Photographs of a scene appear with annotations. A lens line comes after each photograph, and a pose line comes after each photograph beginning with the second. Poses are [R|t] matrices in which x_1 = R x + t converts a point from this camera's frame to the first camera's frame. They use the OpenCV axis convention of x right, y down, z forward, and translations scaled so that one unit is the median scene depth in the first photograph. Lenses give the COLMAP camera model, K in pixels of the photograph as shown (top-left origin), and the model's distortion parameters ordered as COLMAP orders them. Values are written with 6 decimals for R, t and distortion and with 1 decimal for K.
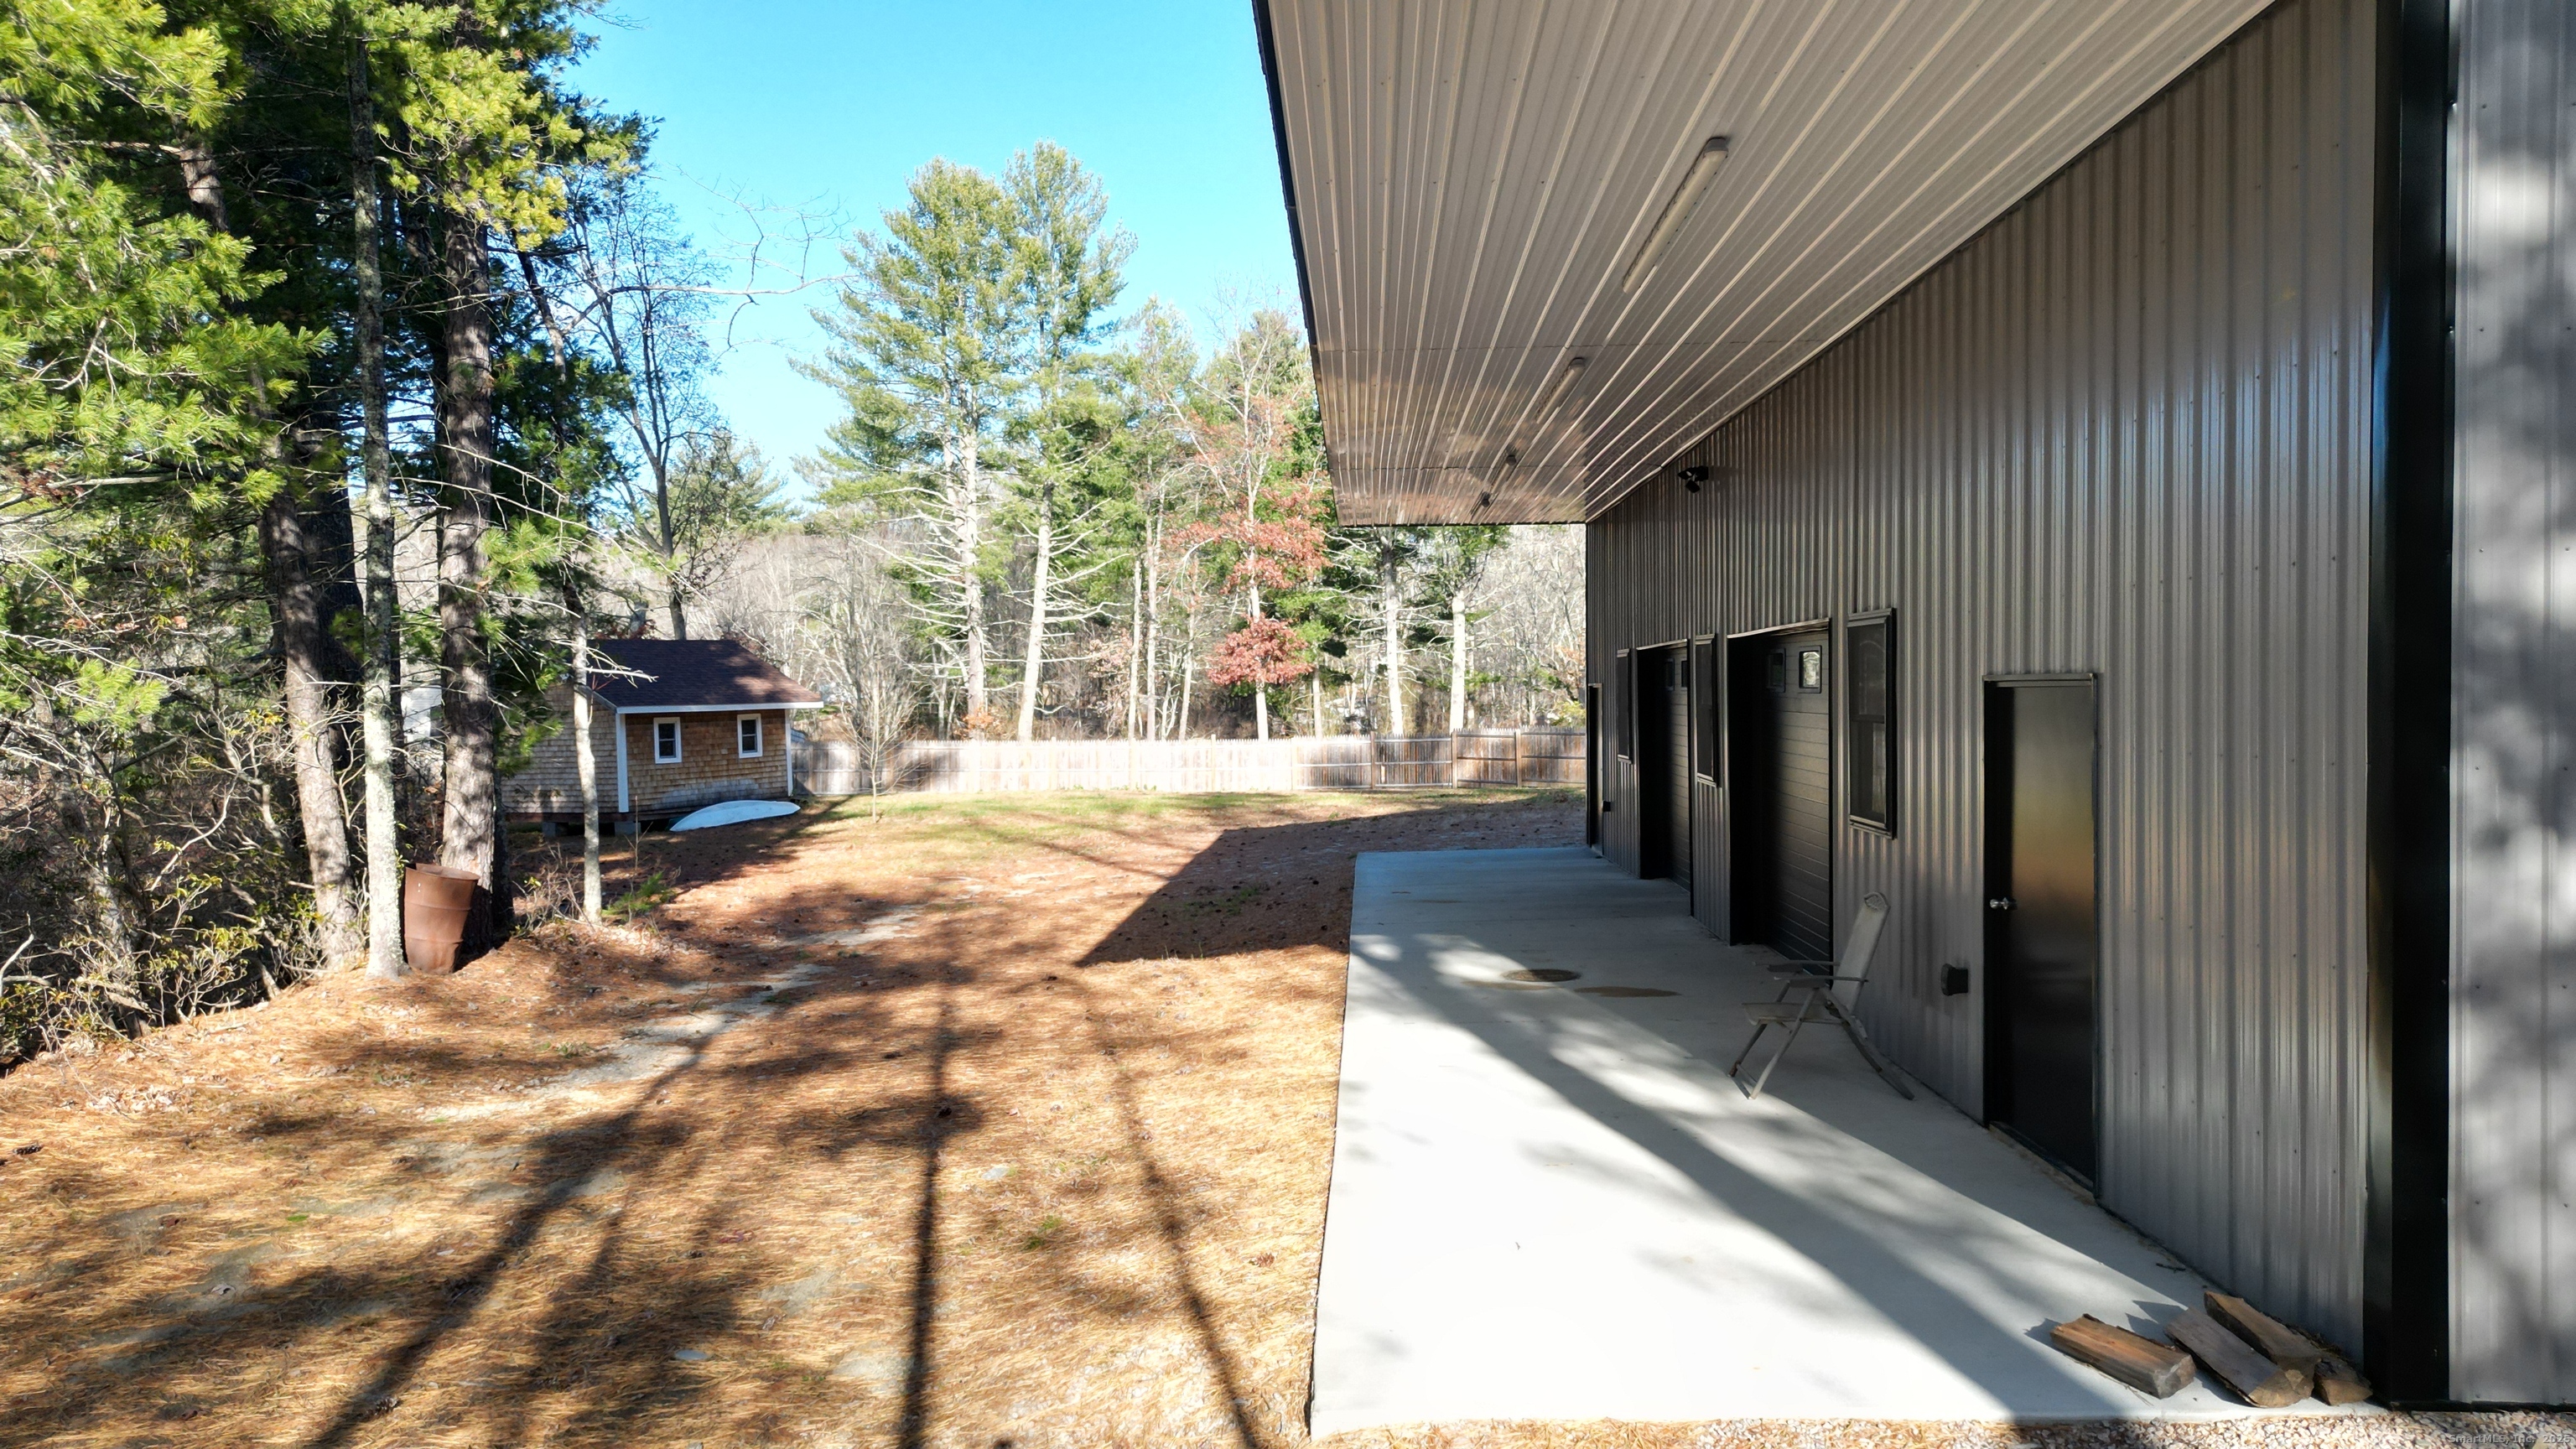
lens RADIAL K [[1781.4, 0, 1278.1], [0, 1781.4, 746.1], [0, 0, 1]] dist [0.053018, -0.035225]
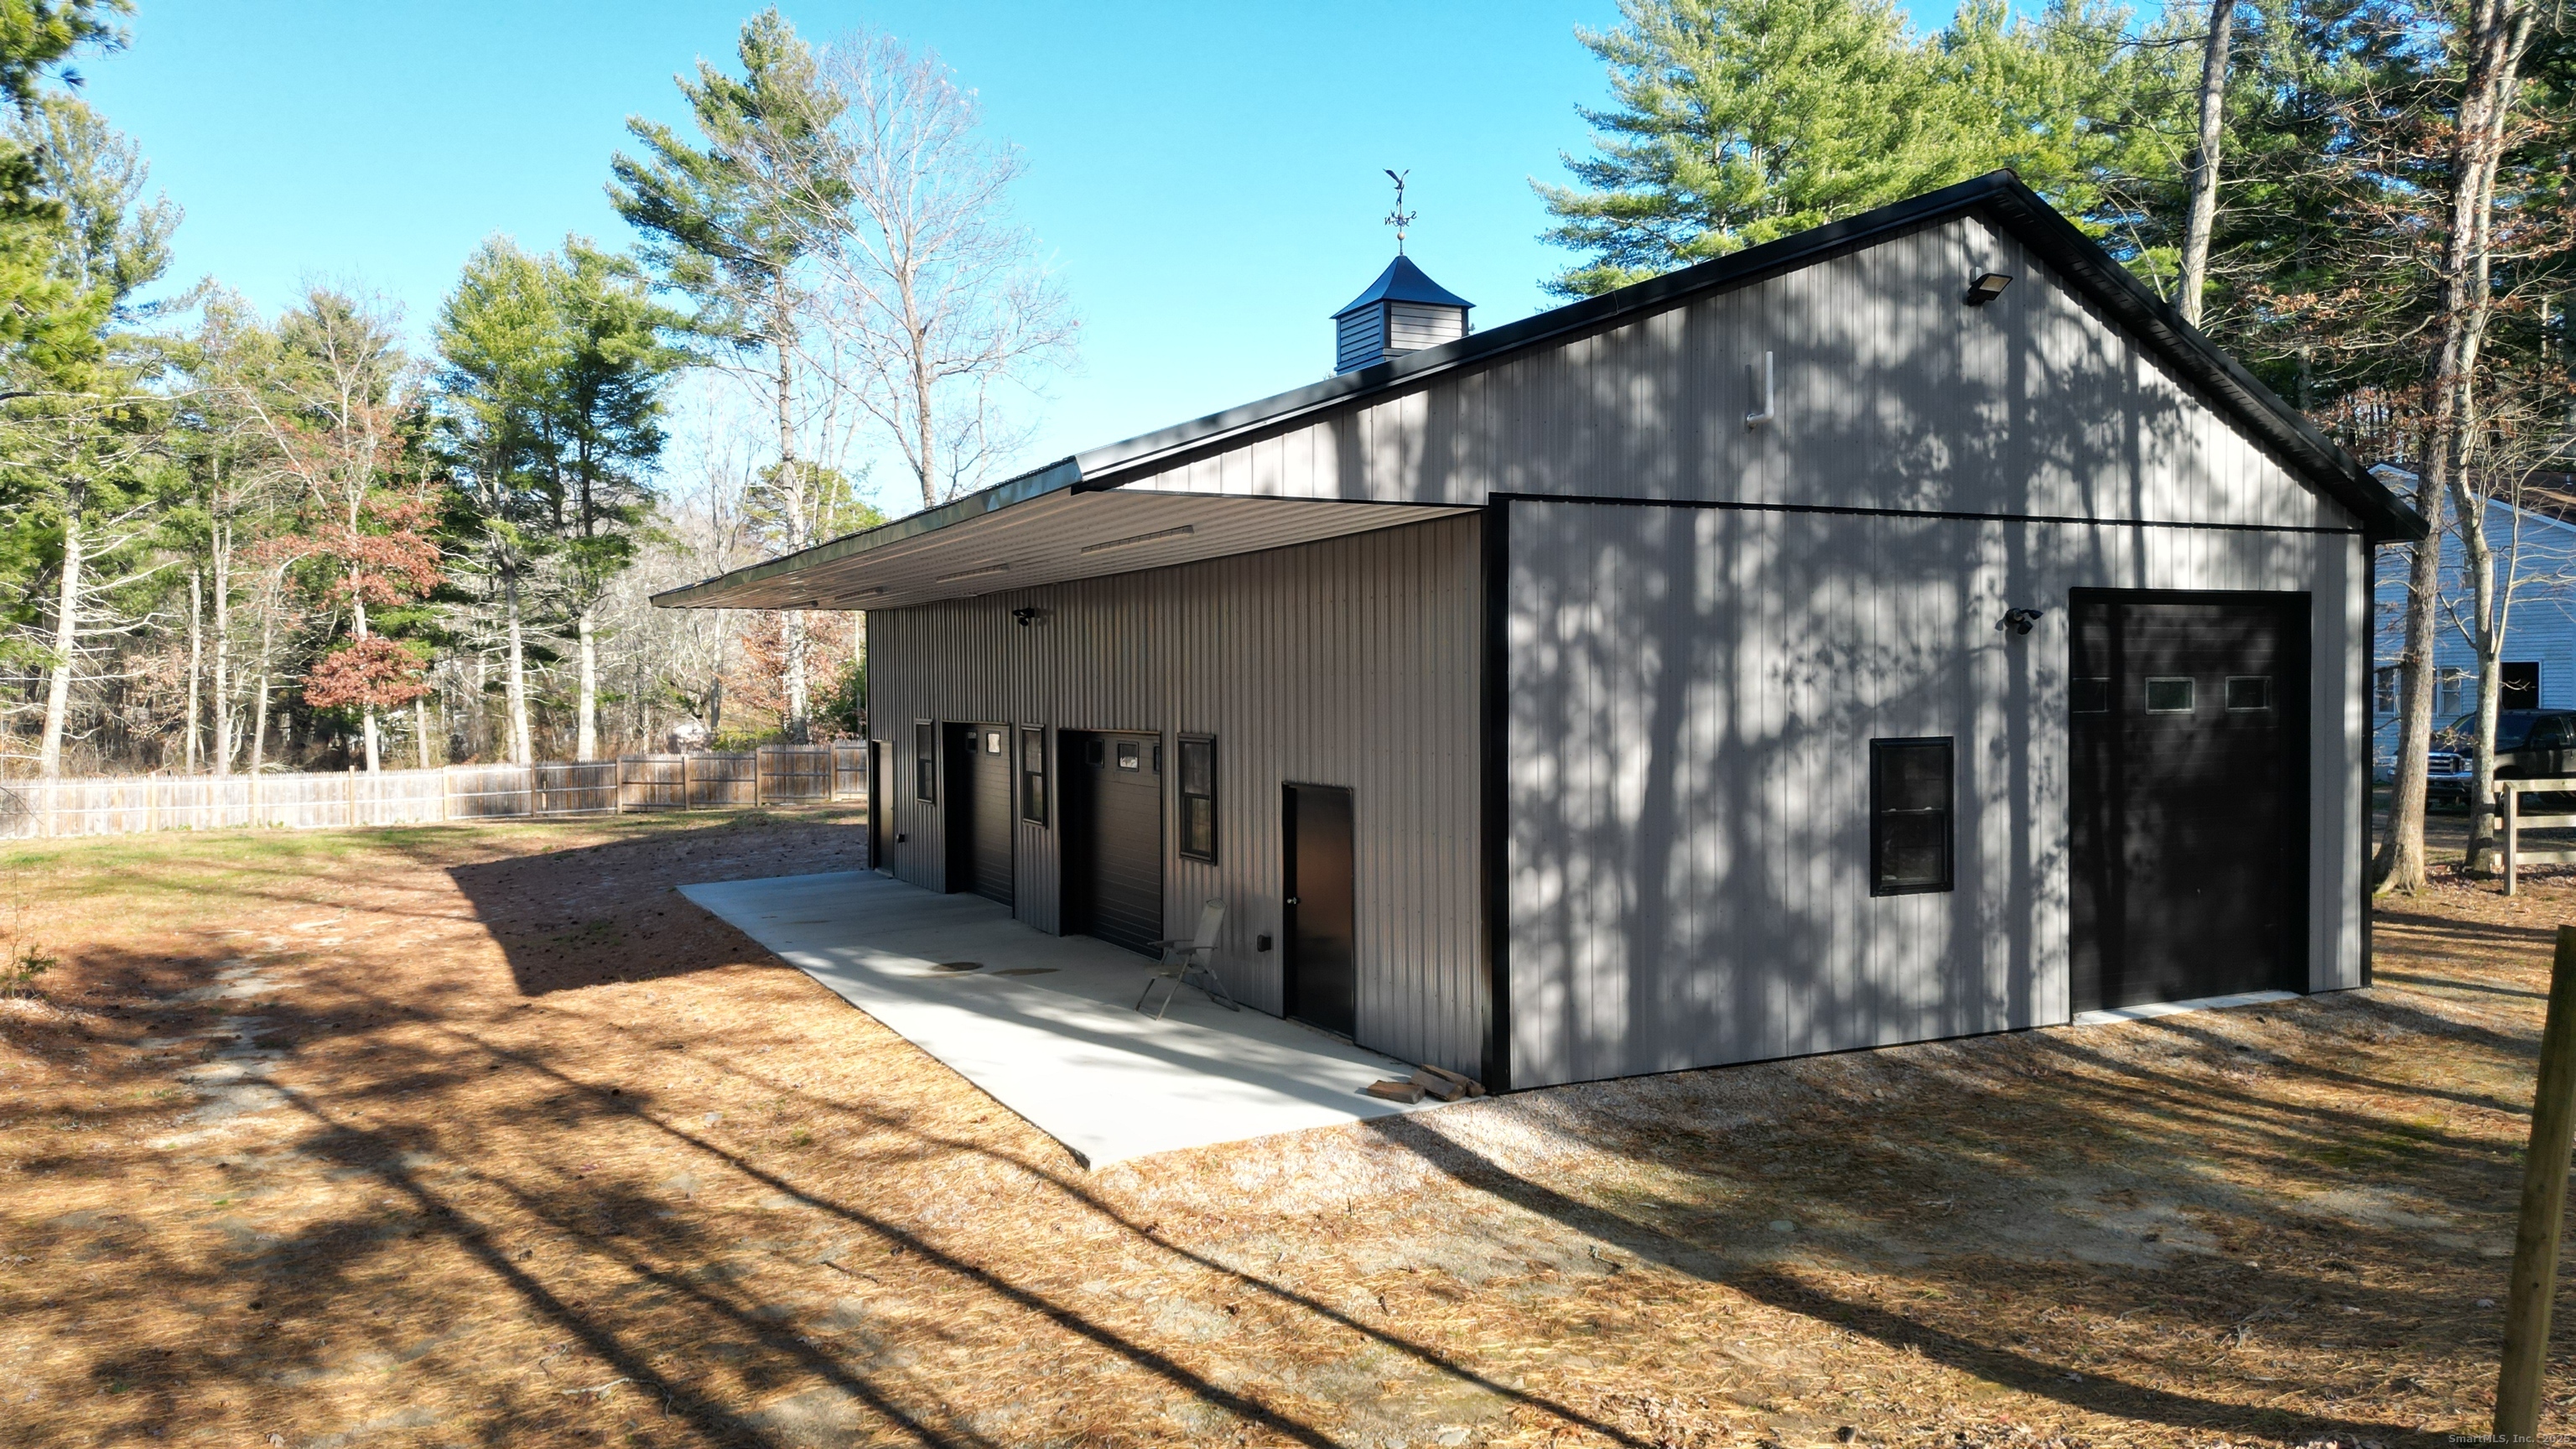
lens RADIAL K [[1781.4, 0, 1281.4], [0, 1781.4, 718.5], [0, 0, 1]] dist [0.053018, -0.035225]
pose [[0.870305, -0.009640, 0.492418, -0.059304], [0.017591, 0.999779, -0.011518, -0.009285], [-0.492198, 0.018687, 0.870283, -0.070821]]
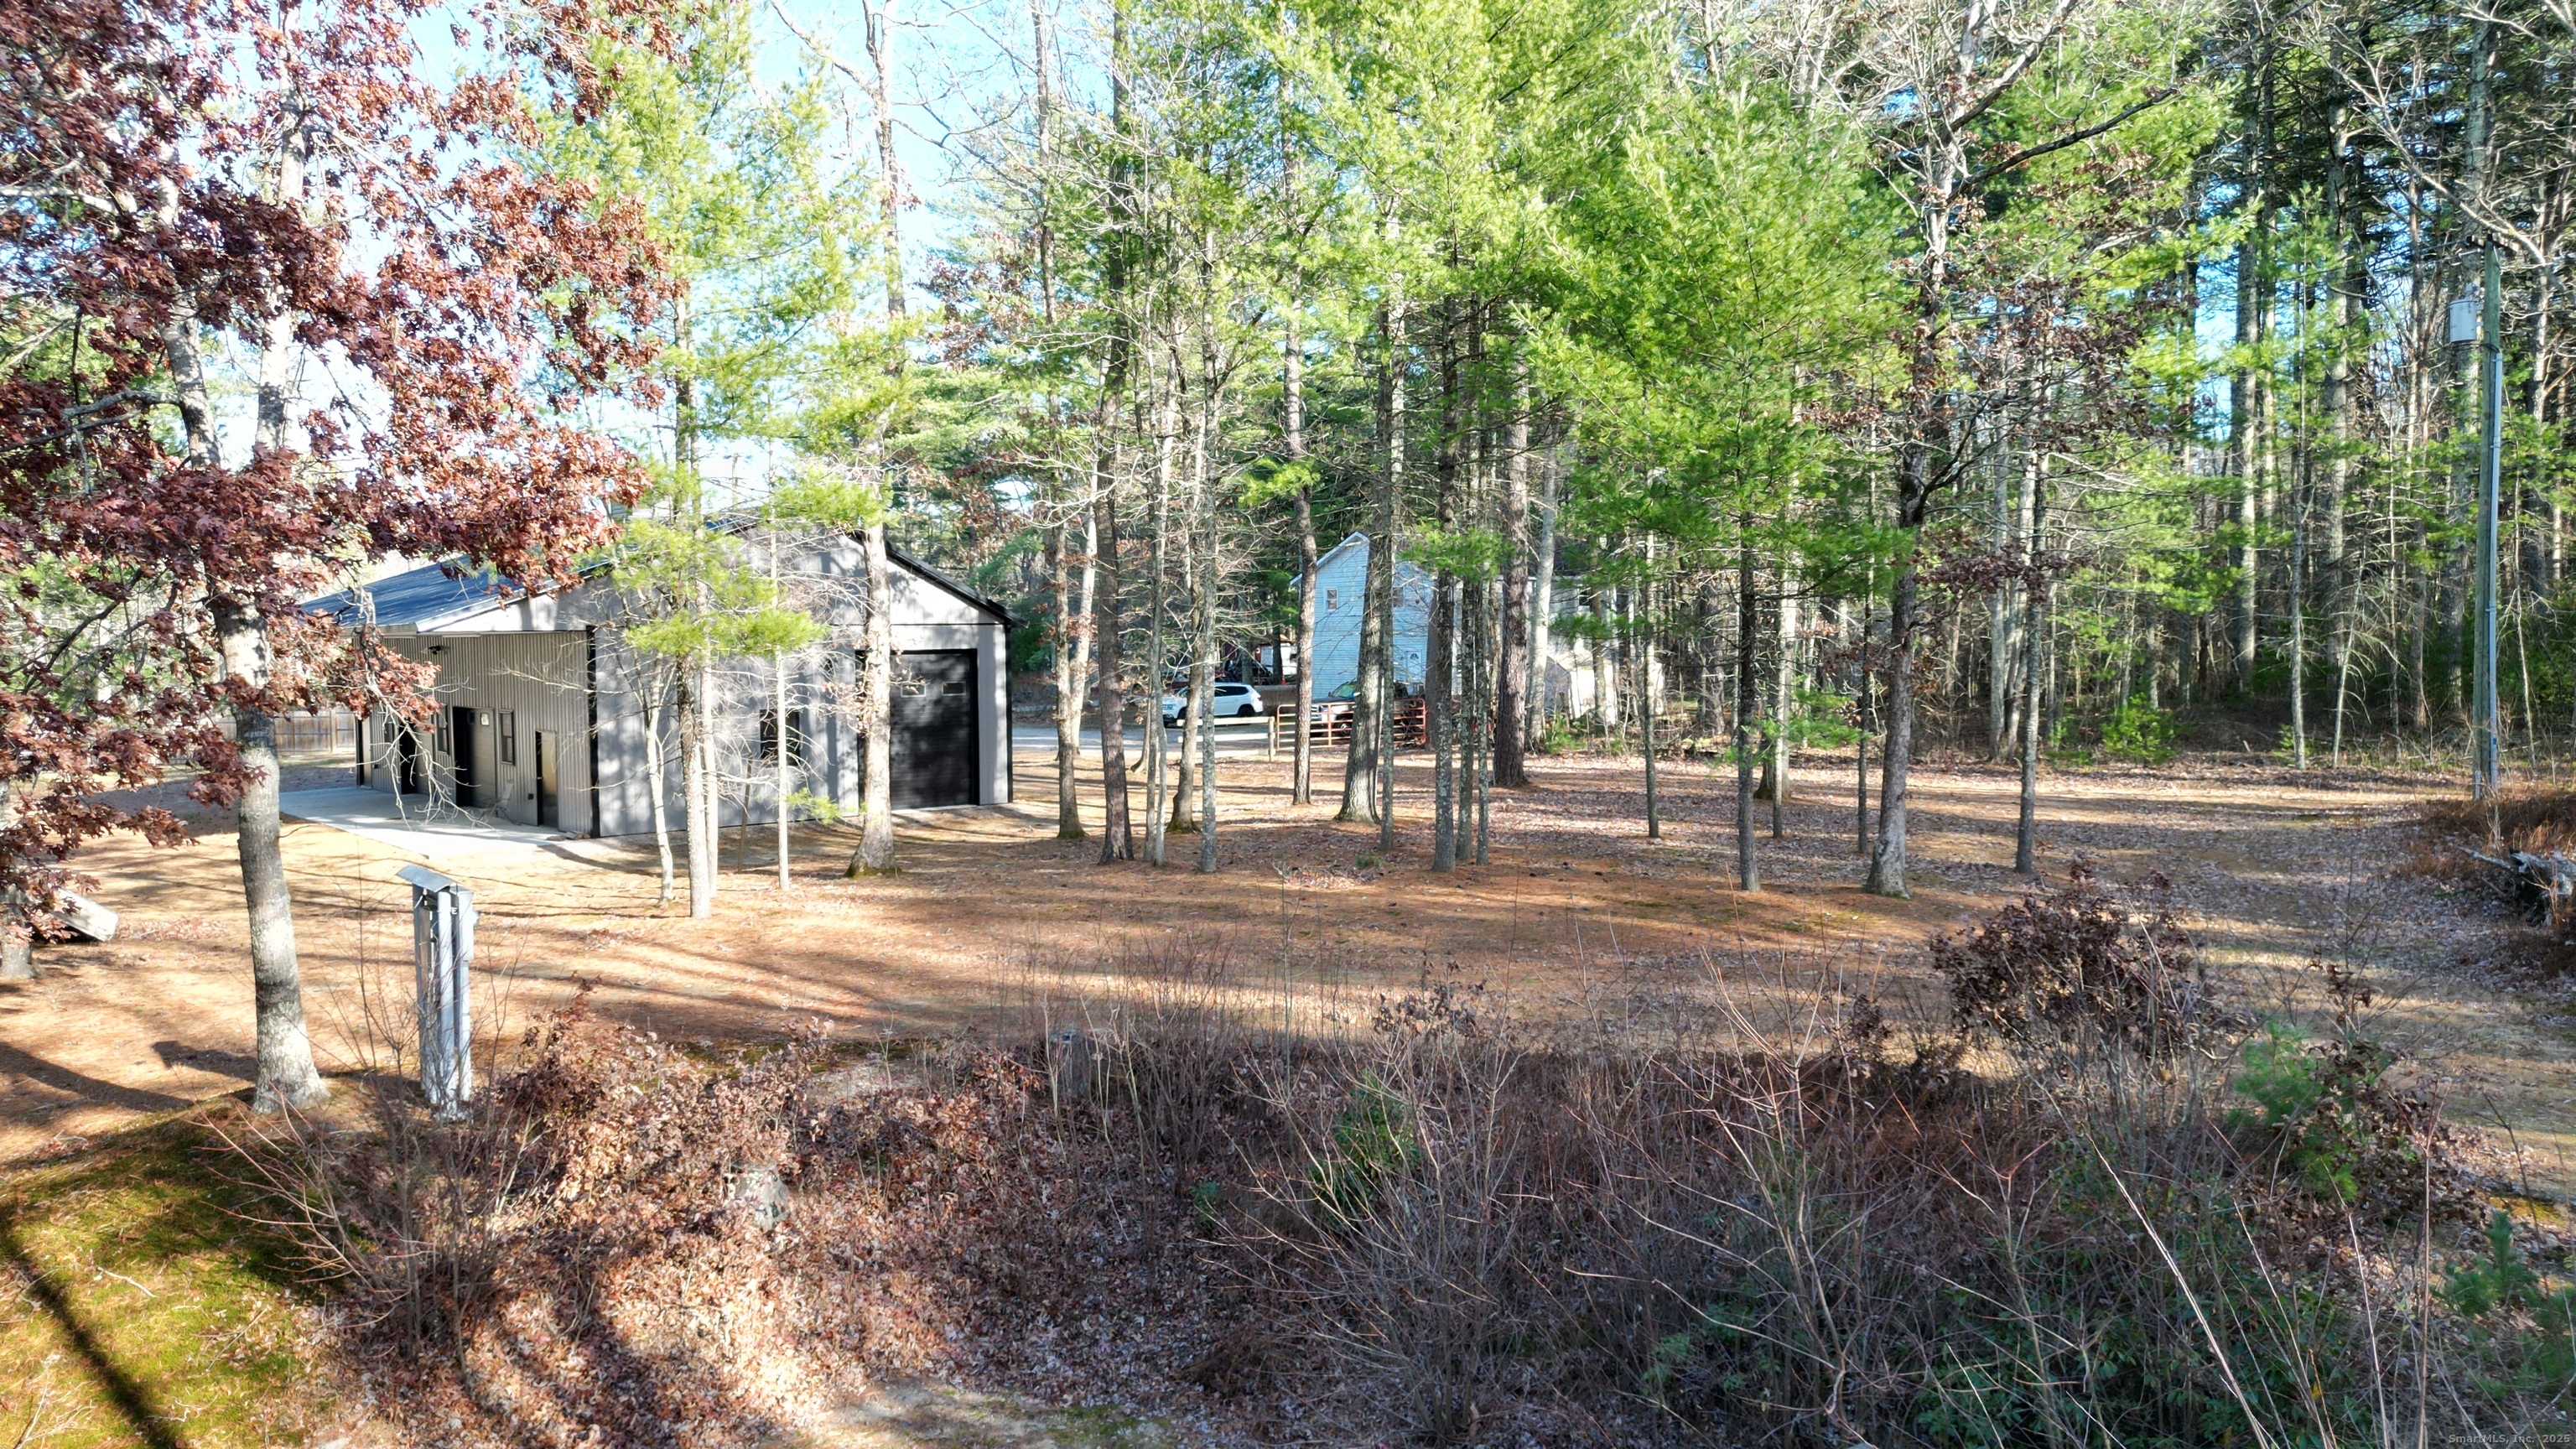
lens RADIAL K [[1781.4, 0, 1298.1], [0, 1781.4, 734.3], [0, 0, 1]] dist [0.053018, -0.035225]
pose [[0.719753, -0.041268, 0.693002, -0.154183], [0.026647, 0.999138, 0.031823, -0.013578], [-0.693718, -0.004439, 0.720233, -0.407337]]
